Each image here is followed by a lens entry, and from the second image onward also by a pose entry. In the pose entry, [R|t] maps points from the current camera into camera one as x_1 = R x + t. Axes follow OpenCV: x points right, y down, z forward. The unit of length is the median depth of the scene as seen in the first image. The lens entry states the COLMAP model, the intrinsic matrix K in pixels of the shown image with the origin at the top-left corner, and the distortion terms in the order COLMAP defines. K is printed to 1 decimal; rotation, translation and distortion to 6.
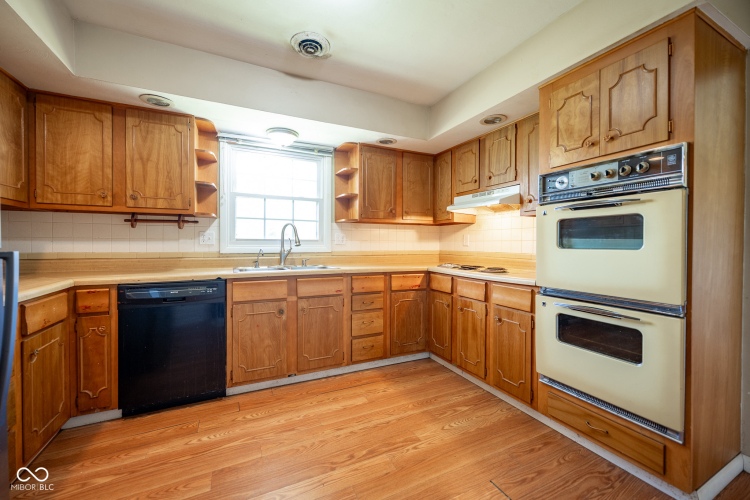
lens RADIAL K [[298.4, 0, 375.1], [0, 298.4, 247.3], [0, 0, 1]] dist [0.000841, -0.000613]
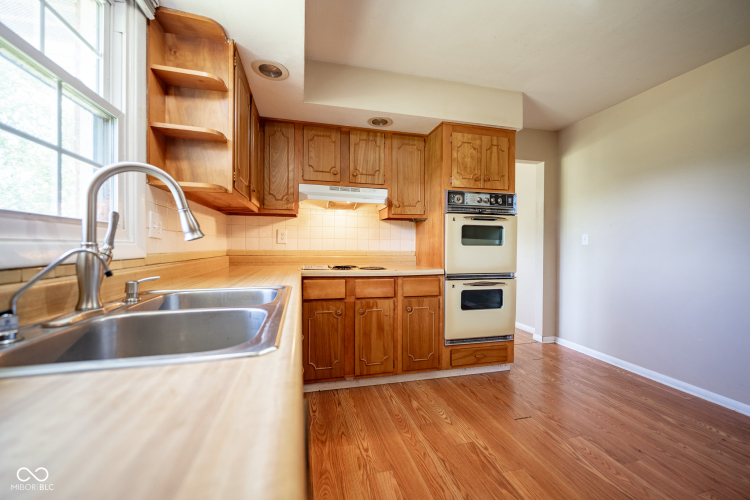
lens RADIAL K [[298.4, 0, 373.8], [0, 298.4, 248.1], [0, 0, 1]] dist [0.000841, -0.000613]
pose [[0.202450, -0.010183, 0.979240, -0.699708], [0.003212, 0.999947, 0.009734, 0.001236], [-0.979287, 0.001175, 0.202472, 0.906728]]
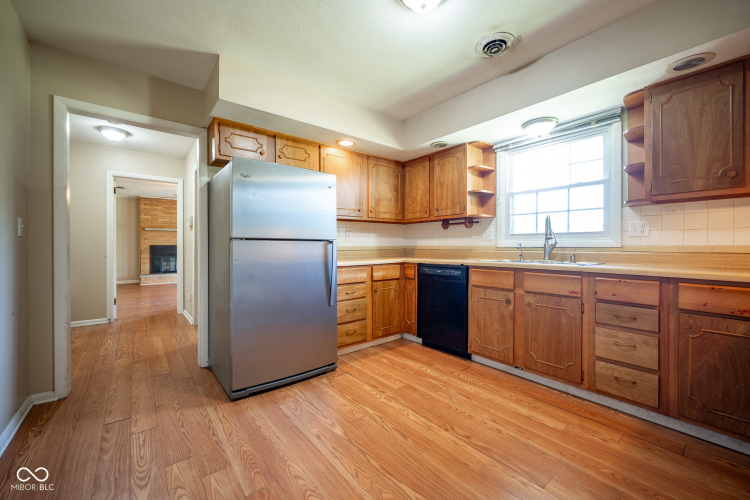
lens RADIAL K [[298.4, 0, 375.2], [0, 298.4, 245.7], [0, 0, 1]] dist [0.000841, -0.000613]
pose [[0.229814, -0.002780, -0.973231, 0.645412], [-0.007178, 0.999964, -0.004552, 0.029772], [0.973208, 0.008032, 0.229786, 0.328616]]
